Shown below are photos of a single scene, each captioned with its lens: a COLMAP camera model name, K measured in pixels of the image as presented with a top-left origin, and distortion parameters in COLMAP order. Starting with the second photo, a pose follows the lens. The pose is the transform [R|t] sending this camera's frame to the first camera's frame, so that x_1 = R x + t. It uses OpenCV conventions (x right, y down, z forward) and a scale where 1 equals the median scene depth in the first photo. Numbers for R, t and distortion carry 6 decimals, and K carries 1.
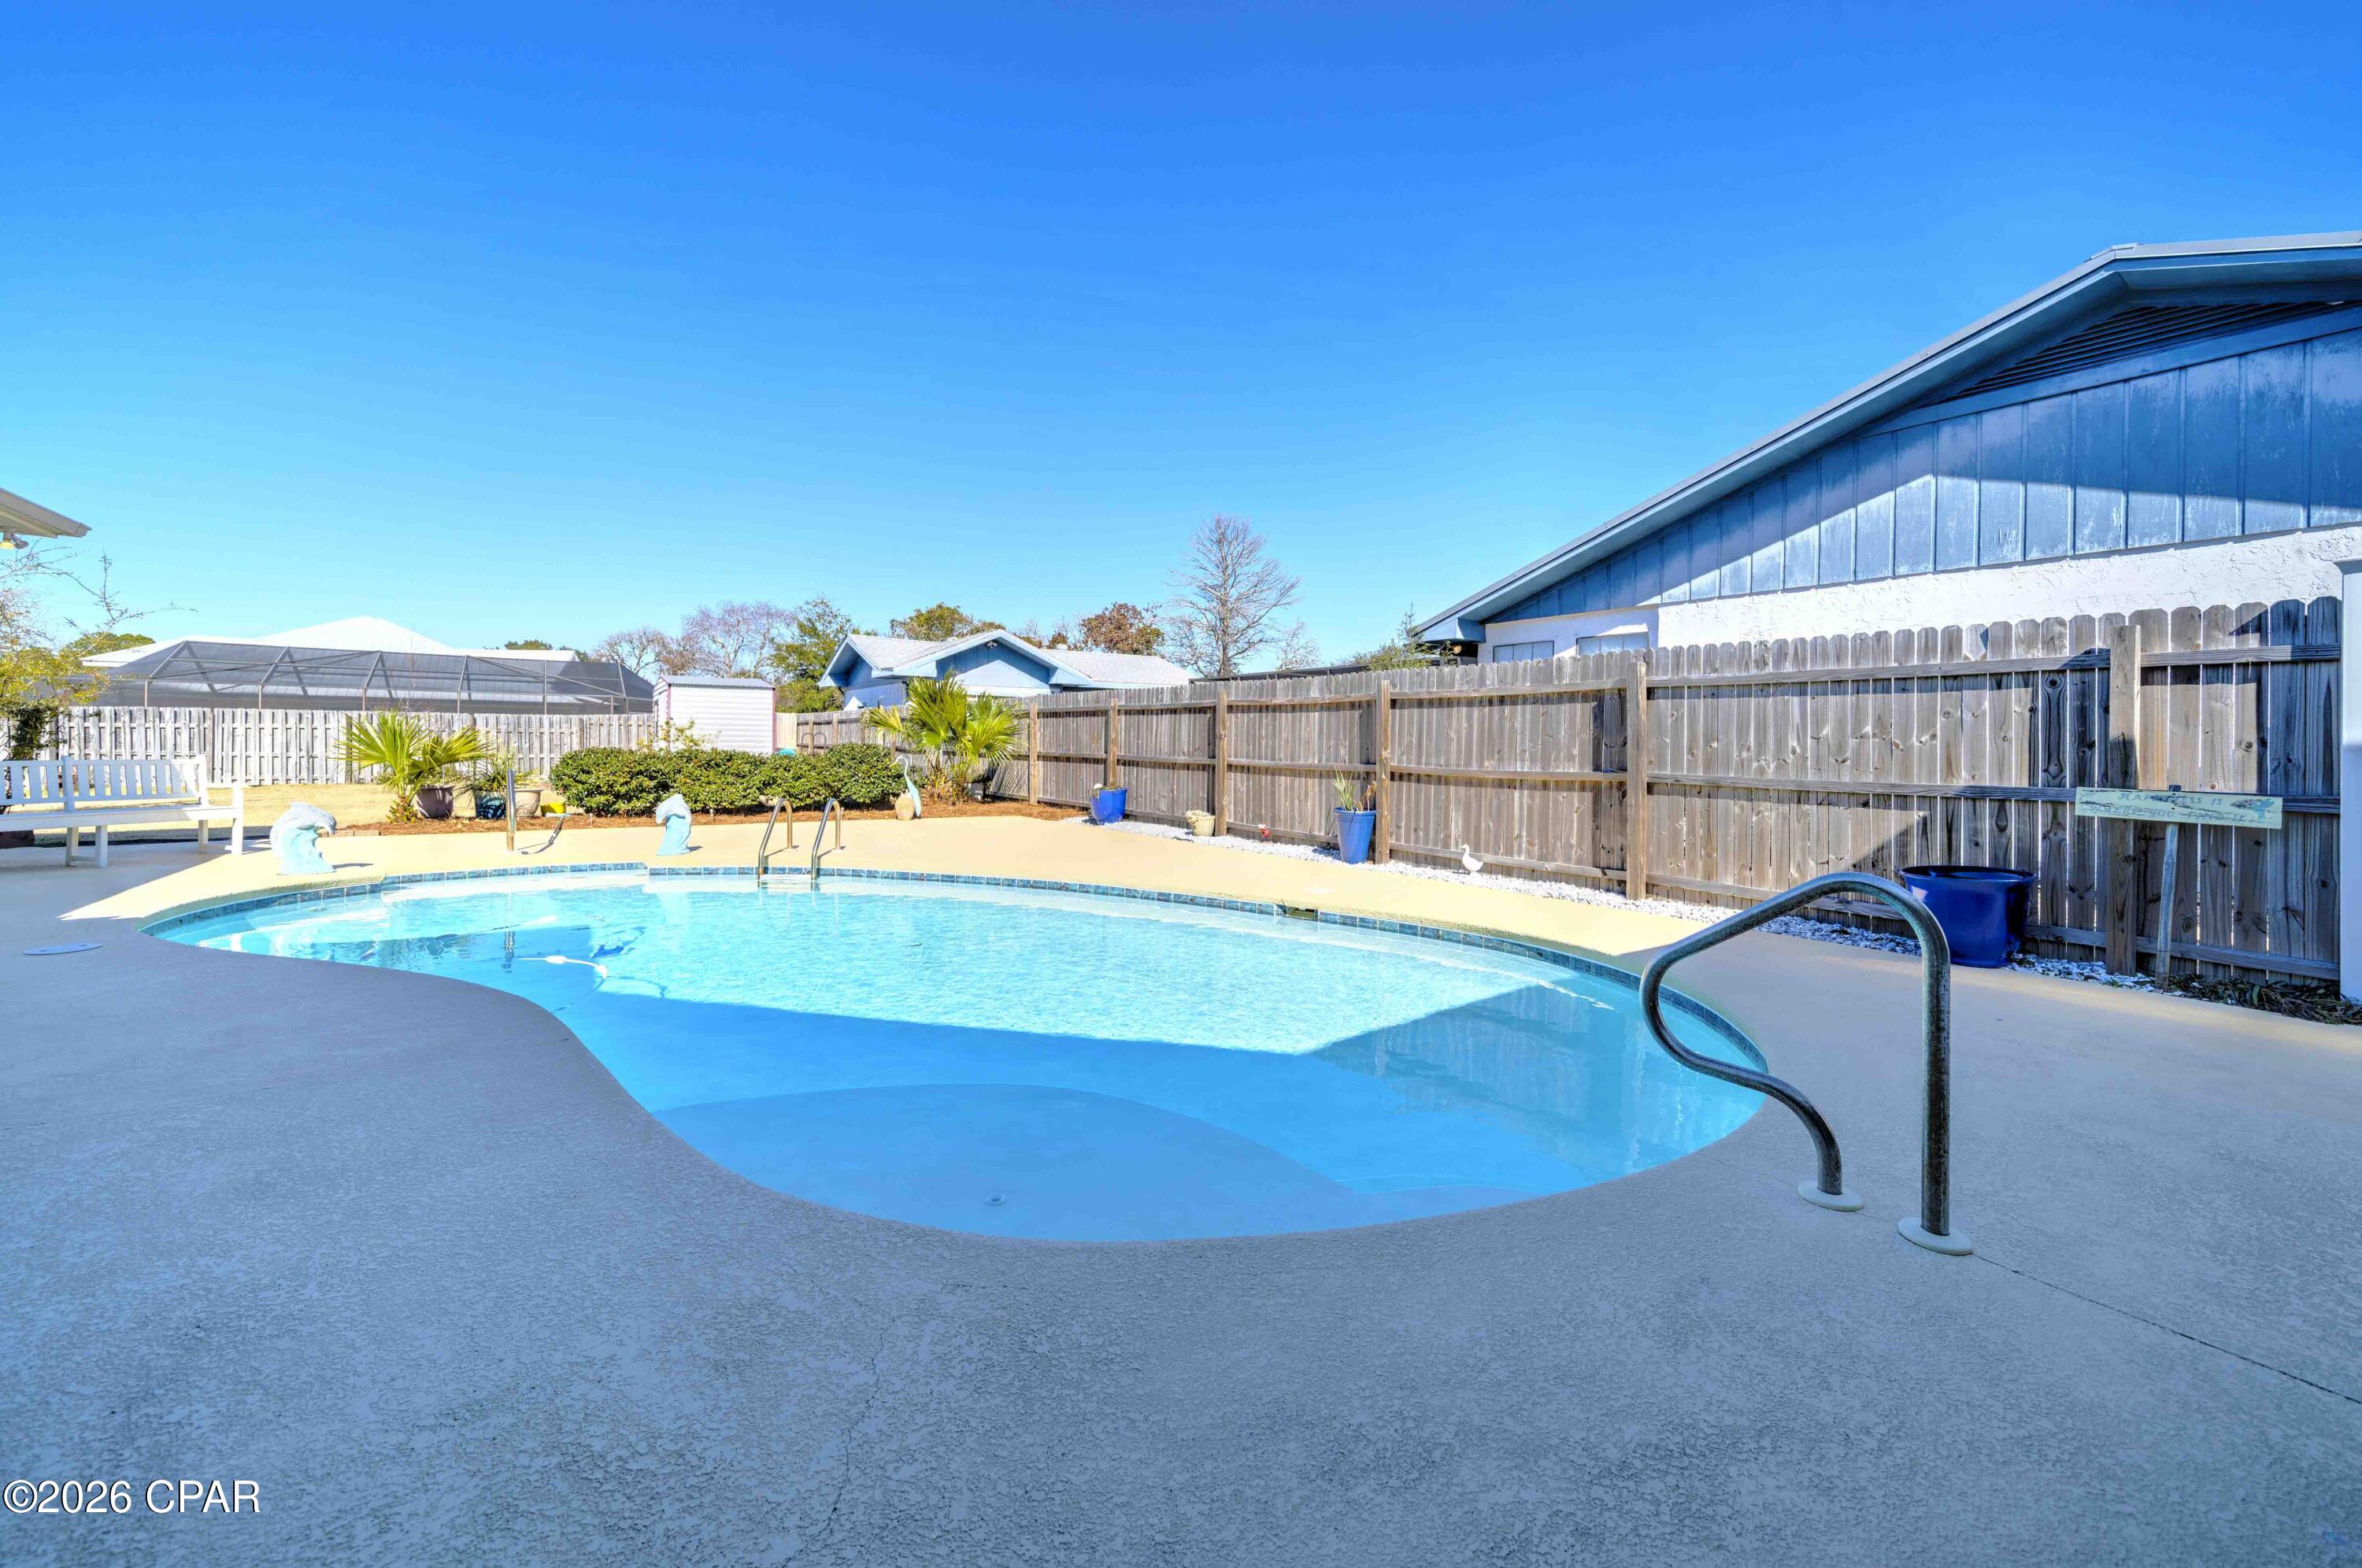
lens RADIAL K [[956.4, 0, 1192.2], [0, 956.4, 733.0], [0, 0, 1]] dist [-0.000469, -0.000024]
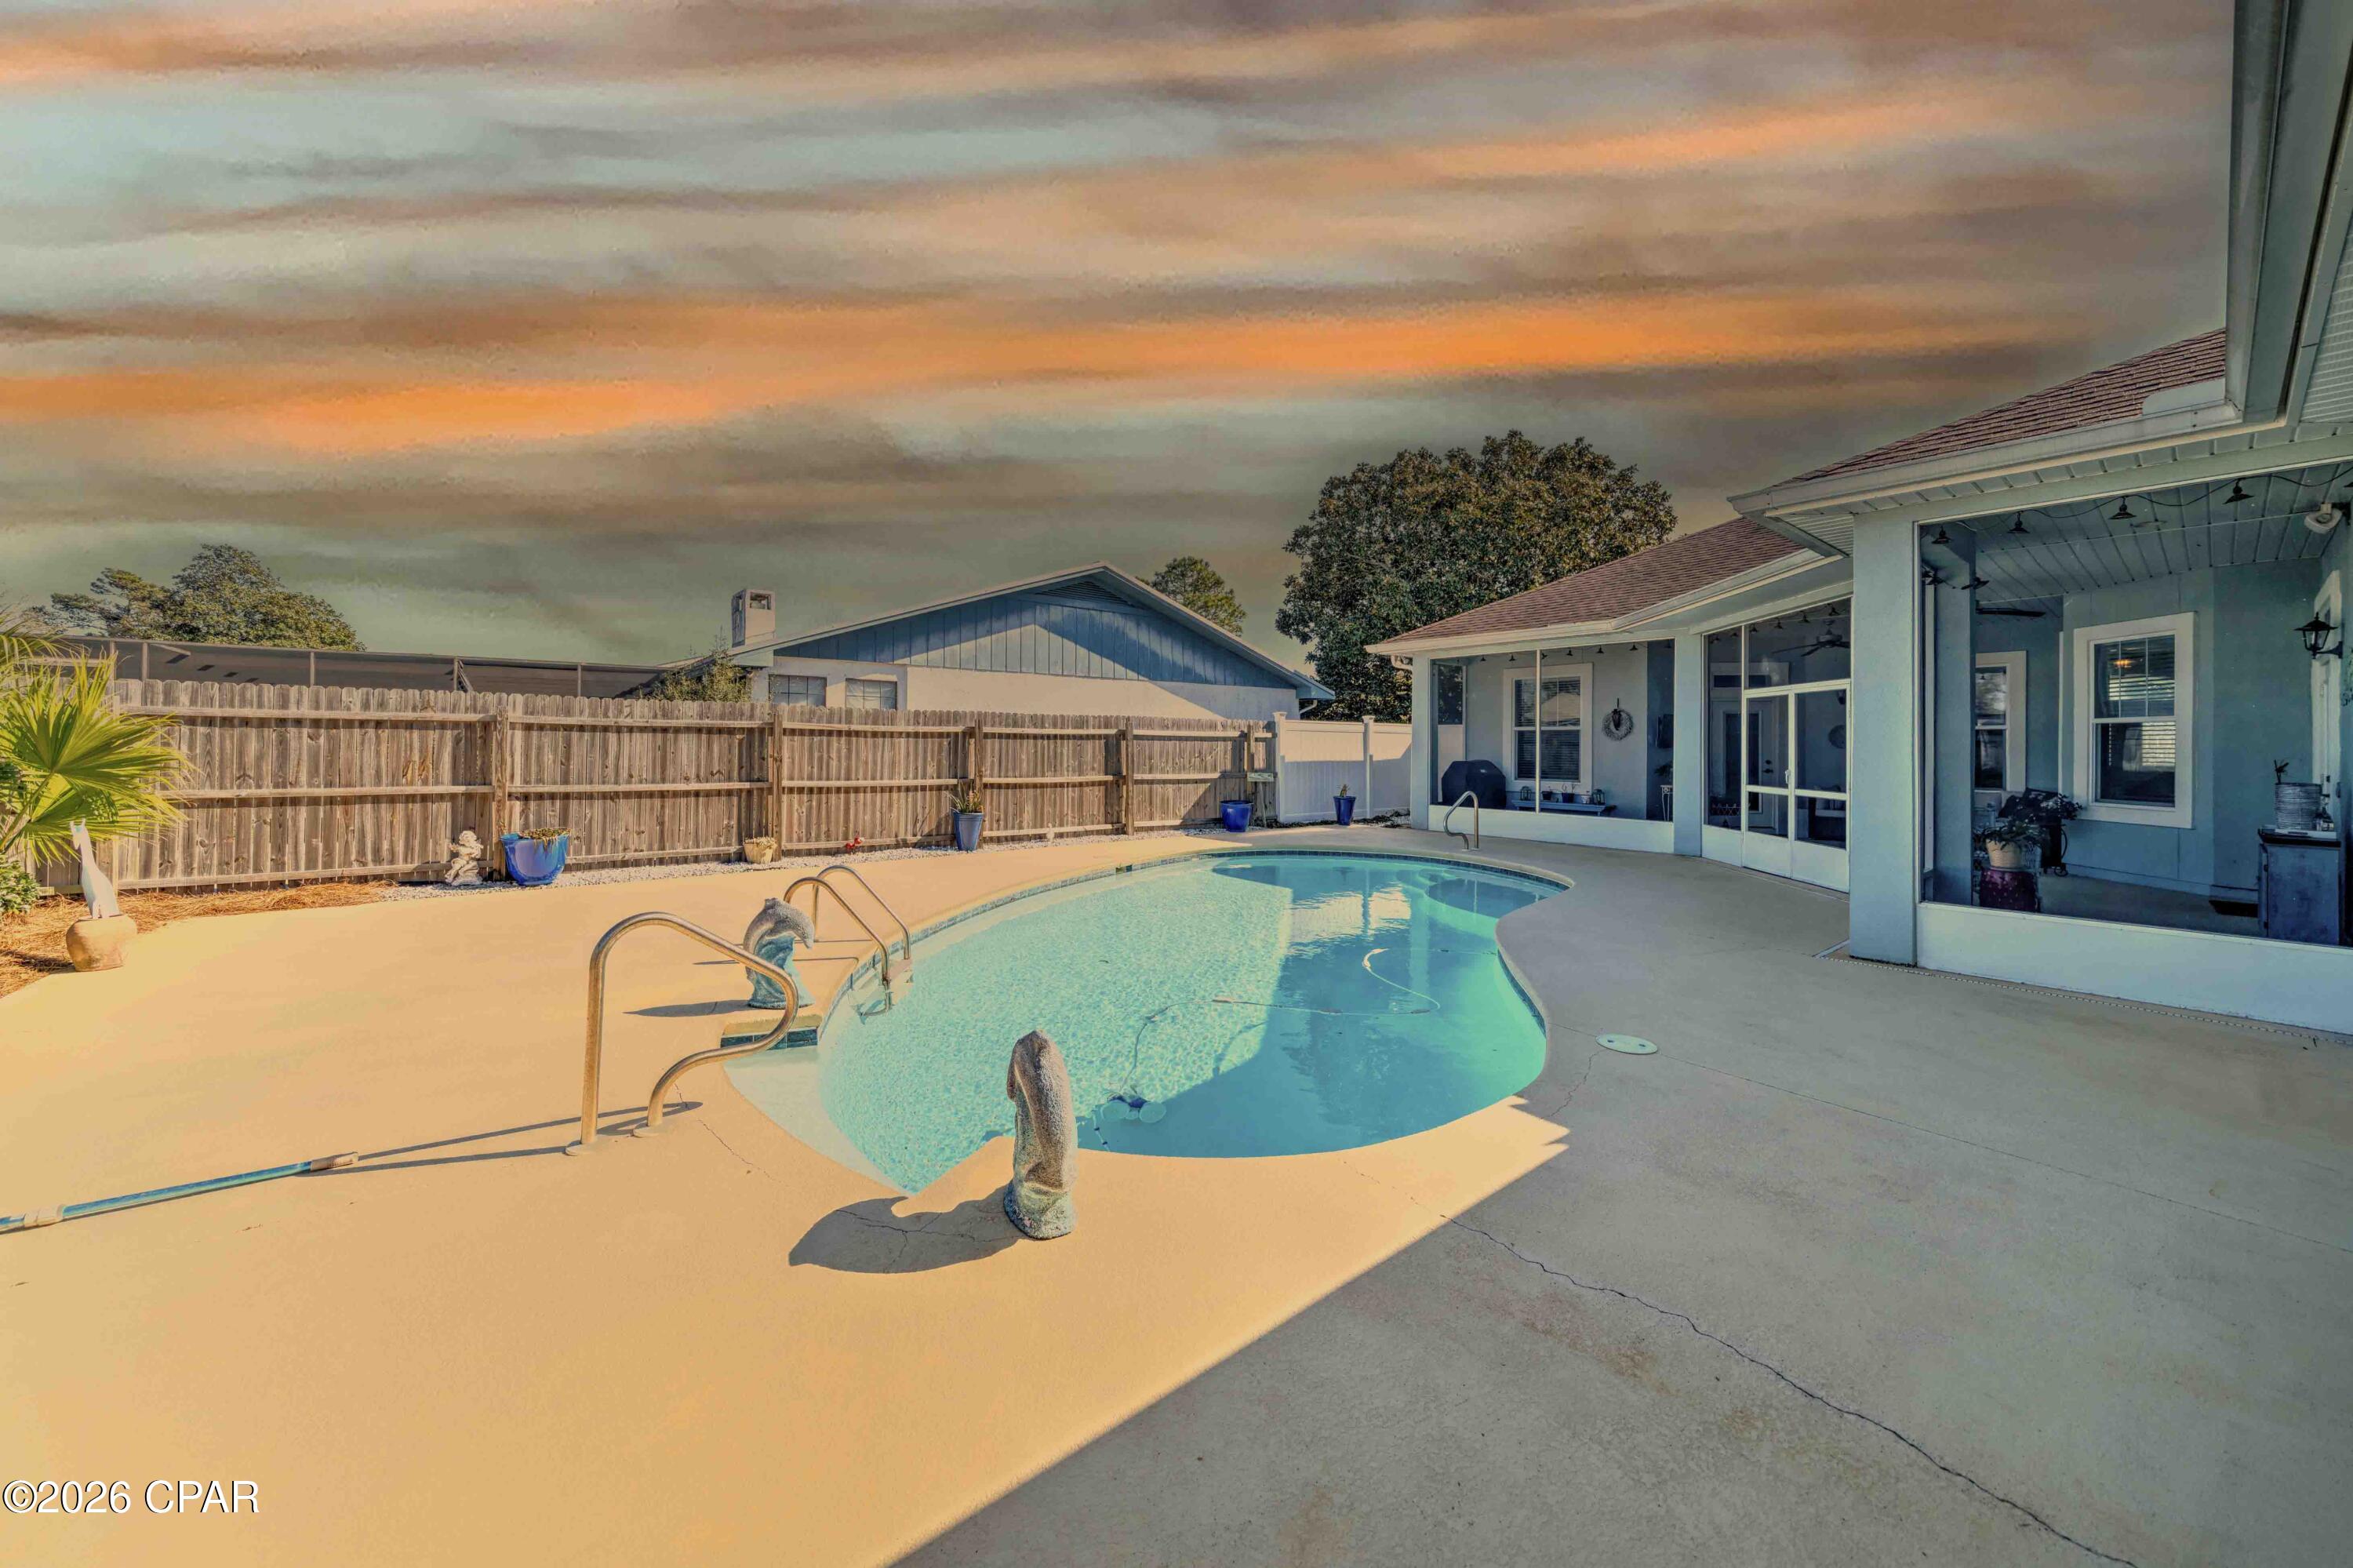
lens RADIAL K [[843.2, 0, 1180.1], [0, 843.2, 749.6], [0, 0, 1]] dist [-0.000676, -0.000060]
pose [[-0.099835, -0.022202, 0.994756, -1.169939], [-0.022048, 0.999555, 0.020096, -0.045414], [-0.994760, -0.019926, -0.100280, 0.903493]]
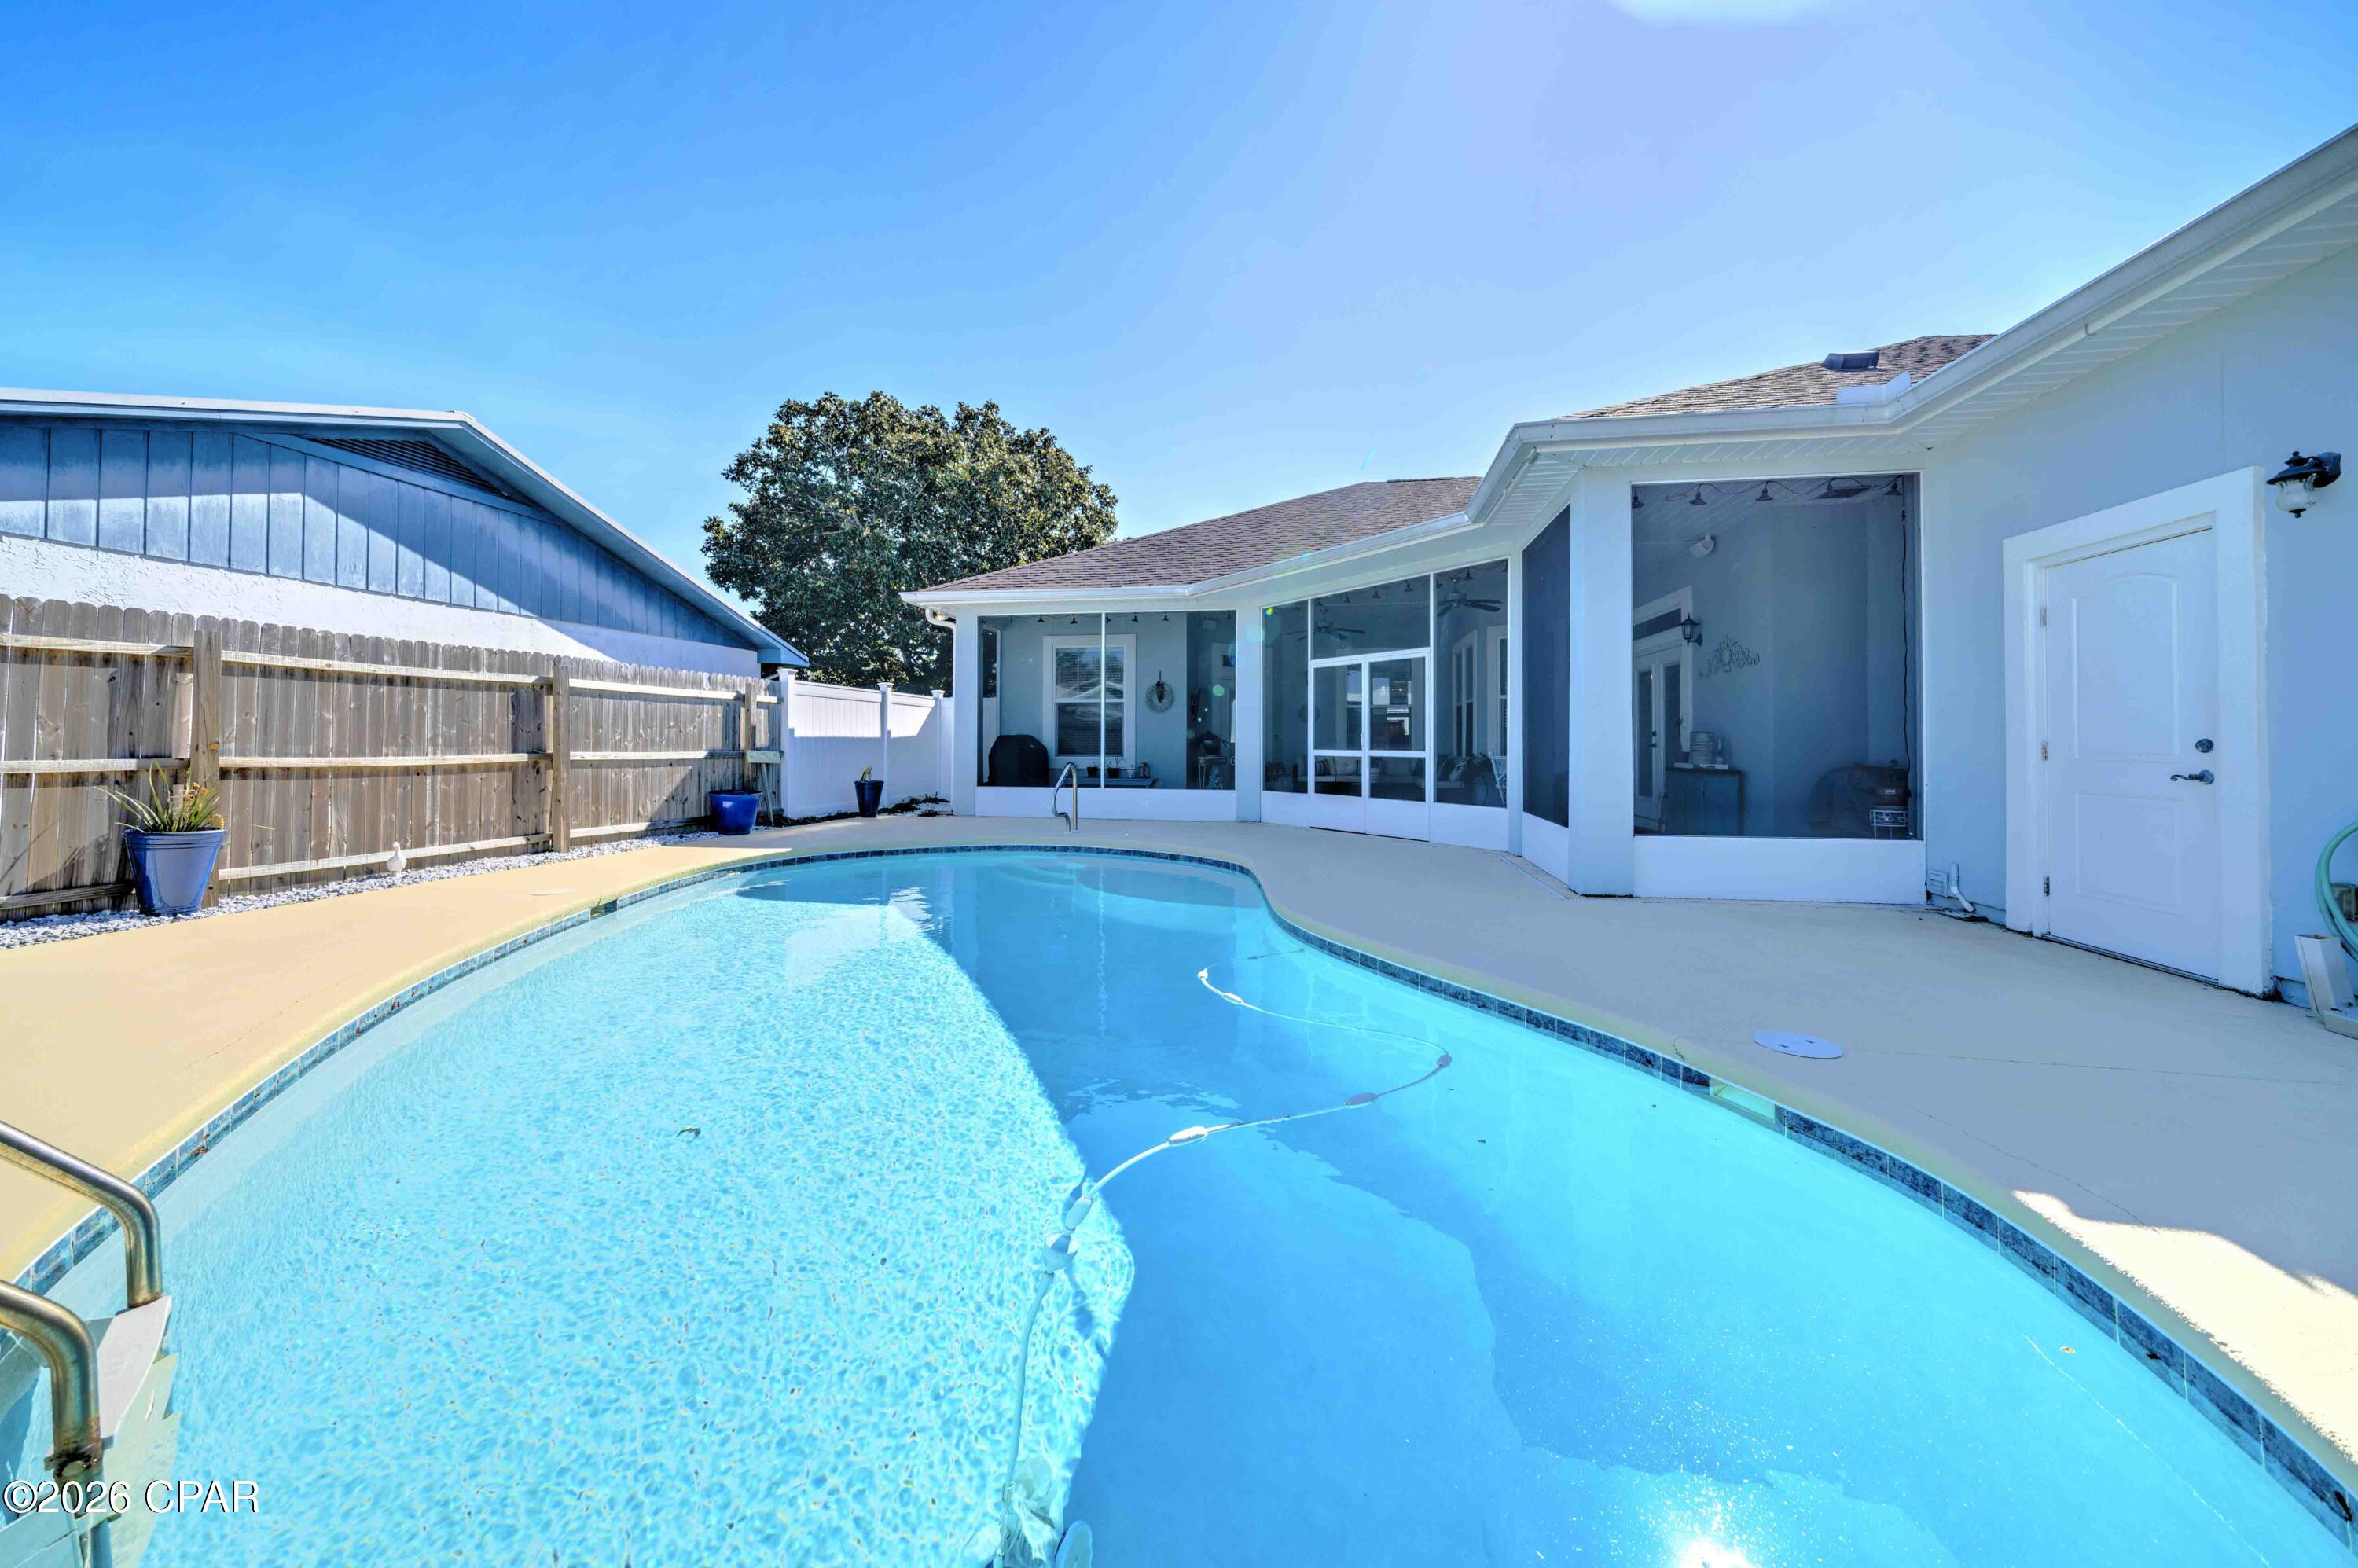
lens RADIAL K [[836.5, 0, 1185.6], [0, 836.5, 727.3], [0, 0, 1]] dist [-0.002416, -0.000276]
pose [[-0.726108, -0.005028, 0.687563, -0.758922], [-0.022767, 0.999601, -0.016734, 0.006285], [-0.687204, -0.027804, -0.725932, 1.038215]]
